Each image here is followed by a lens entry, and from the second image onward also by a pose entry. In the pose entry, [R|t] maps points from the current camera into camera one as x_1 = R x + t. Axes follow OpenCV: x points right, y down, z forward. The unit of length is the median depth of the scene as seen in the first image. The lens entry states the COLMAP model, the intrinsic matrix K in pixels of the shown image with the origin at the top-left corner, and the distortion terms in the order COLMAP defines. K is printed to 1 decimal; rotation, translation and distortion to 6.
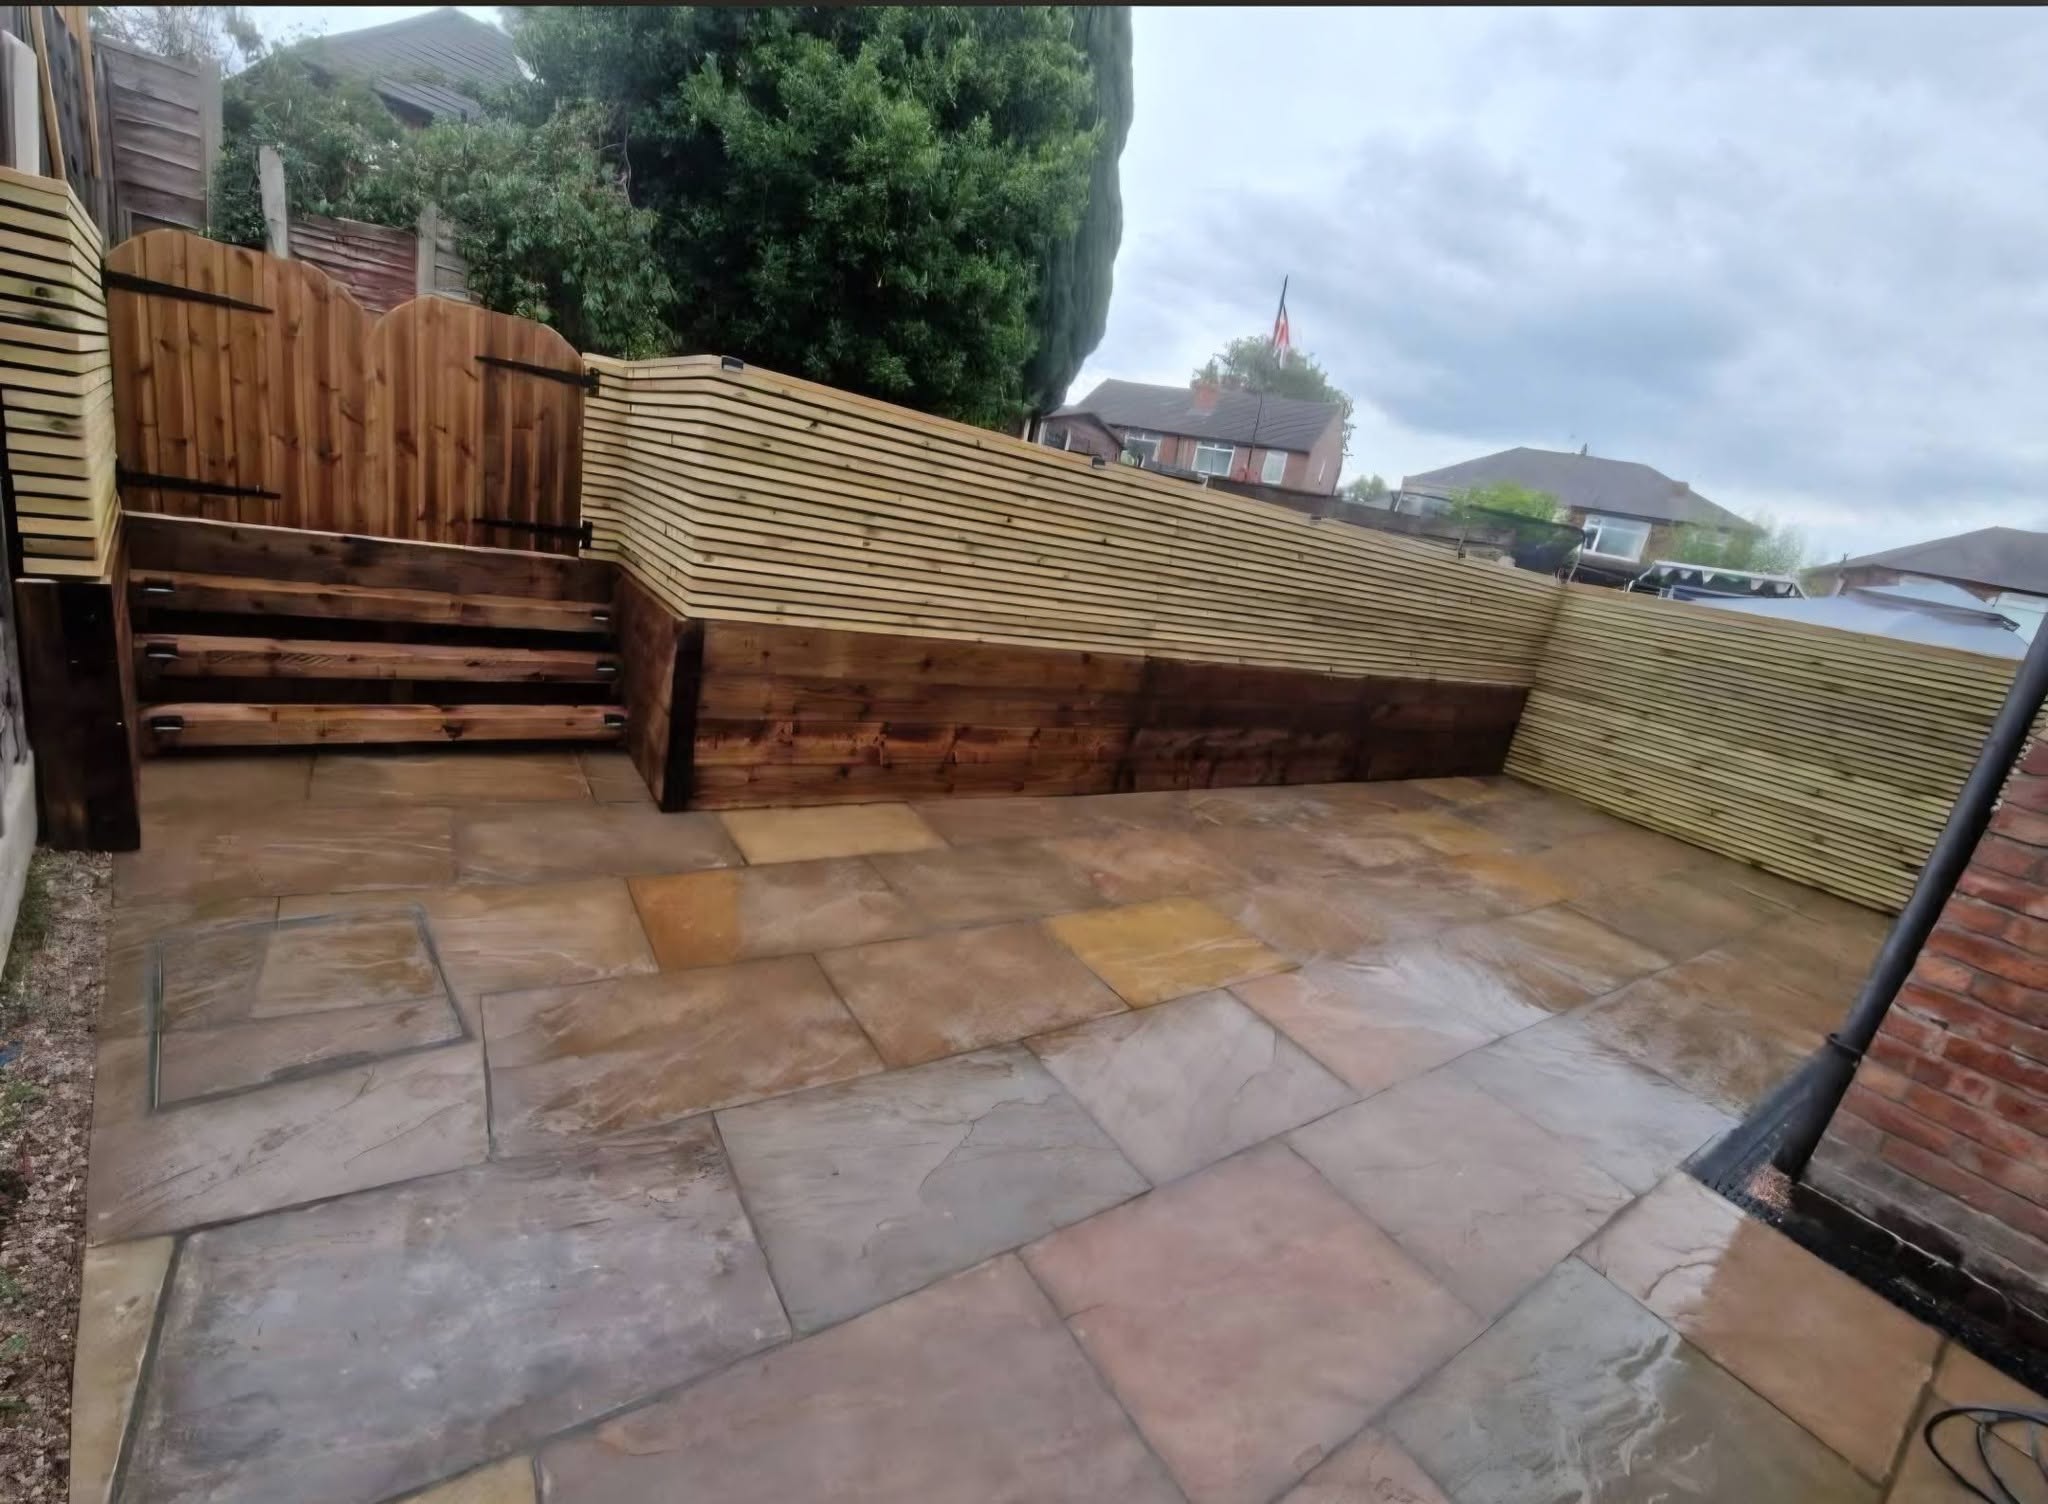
lens RADIAL K [[843.6, 0, 1024.0], [0, 843.6, 752.0], [0, 0, 1]] dist [-0.000229, -0.000044]
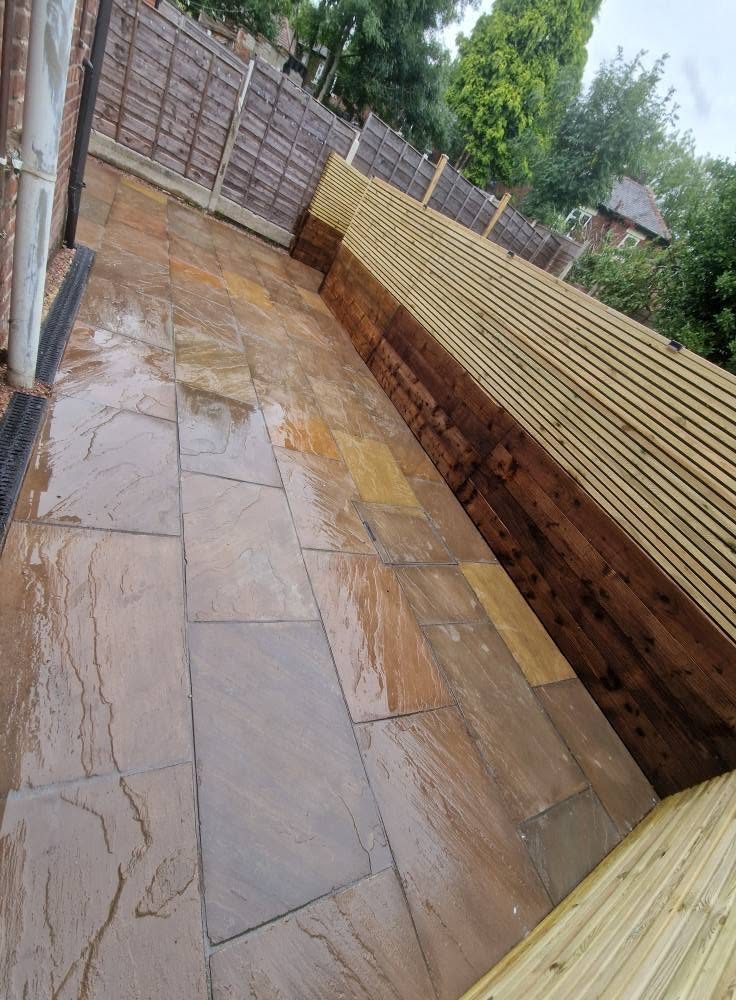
lens RADIAL K [[411.9, 0, 330.5], [0, 411.9, 499.2], [0, 0, 1]] dist [-0.000229, -0.000044]
pose [[-0.163687, 0.347217, -0.923389, 1.255172], [-0.719183, 0.598698, 0.352613, -0.053090], [0.675264, 0.721804, 0.151714, 1.036471]]
